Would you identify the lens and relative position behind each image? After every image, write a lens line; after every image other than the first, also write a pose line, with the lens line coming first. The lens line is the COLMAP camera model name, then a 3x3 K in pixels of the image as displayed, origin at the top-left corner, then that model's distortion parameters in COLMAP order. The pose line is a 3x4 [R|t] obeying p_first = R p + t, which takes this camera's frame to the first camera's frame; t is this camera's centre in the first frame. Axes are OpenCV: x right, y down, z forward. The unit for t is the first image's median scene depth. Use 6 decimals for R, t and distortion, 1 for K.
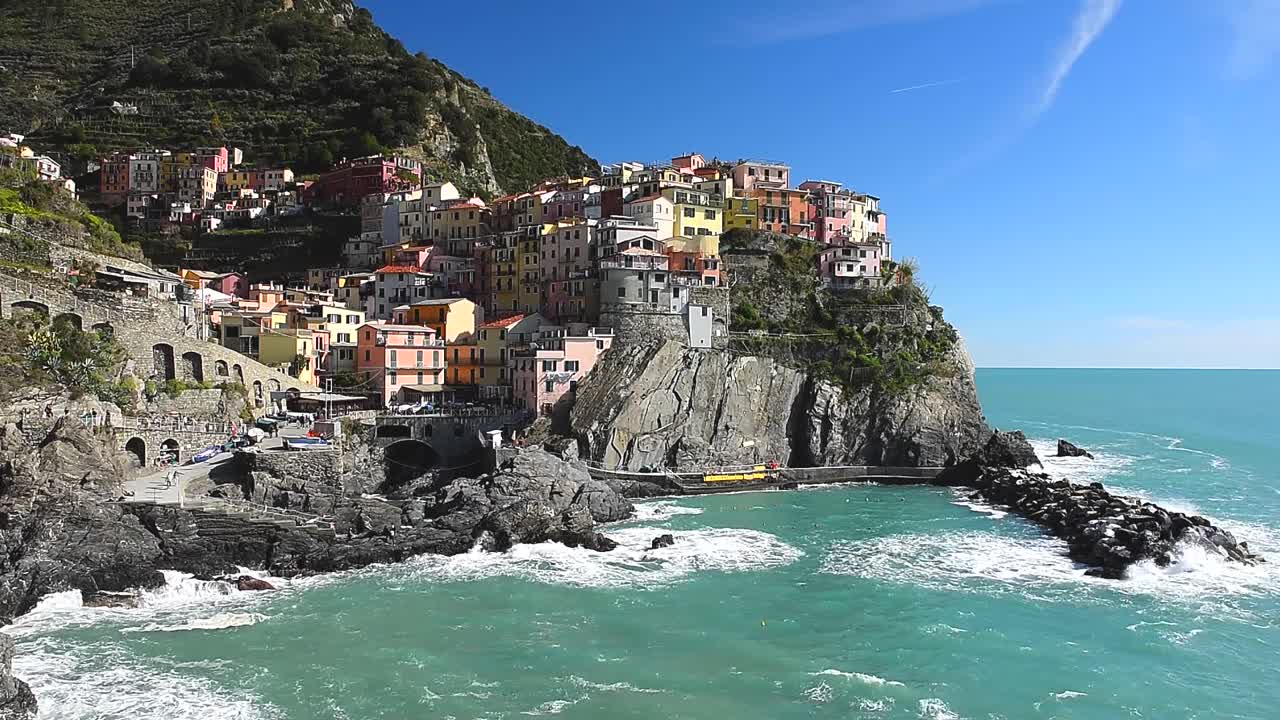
lens RADIAL K [[1085.6, 0, 640.0], [0, 1085.6, 360.0], [0, 0, 1]] dist [-0.086677, 0.341023]
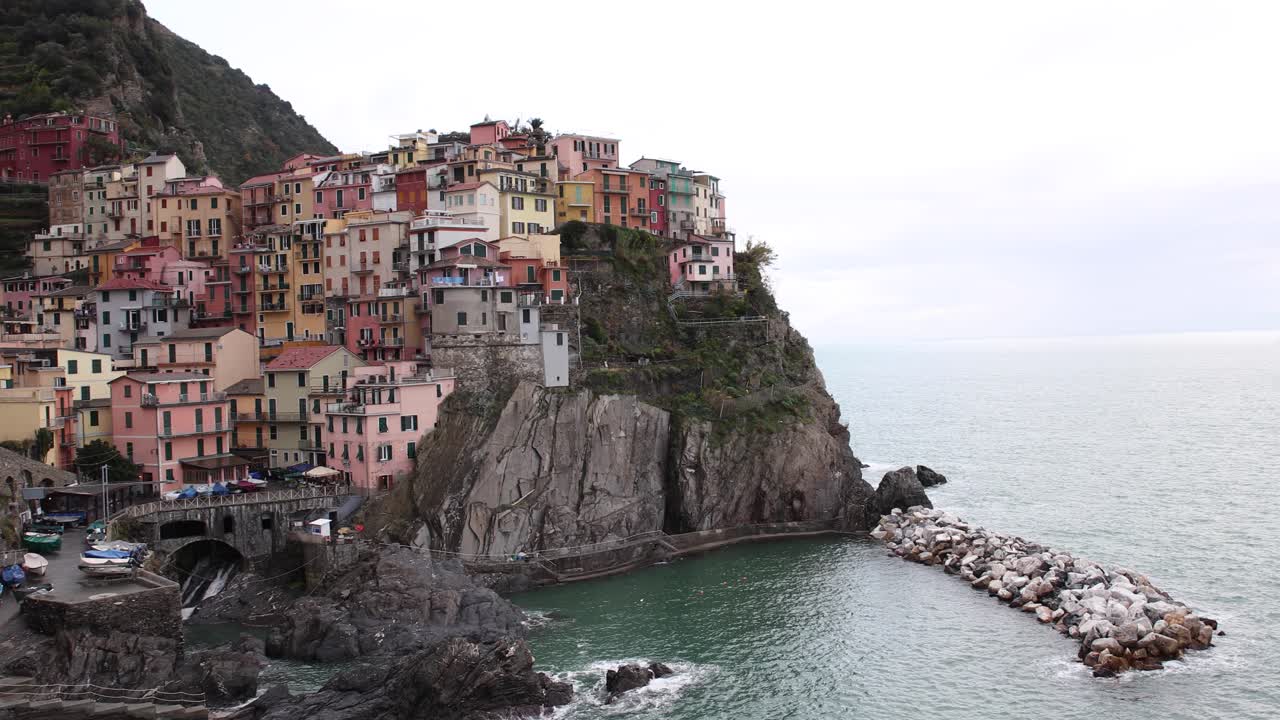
lens RADIAL K [[1358.6, 0, 640.0], [0, 1358.6, 360.0], [0, 0, 1]] dist [-0.232129, 0.407908]
pose [[0.958507, -0.024067, 0.284052, -0.150060], [0.016953, 0.999479, 0.027480, -0.052406], [-0.284566, -0.021524, 0.958415, 0.063171]]
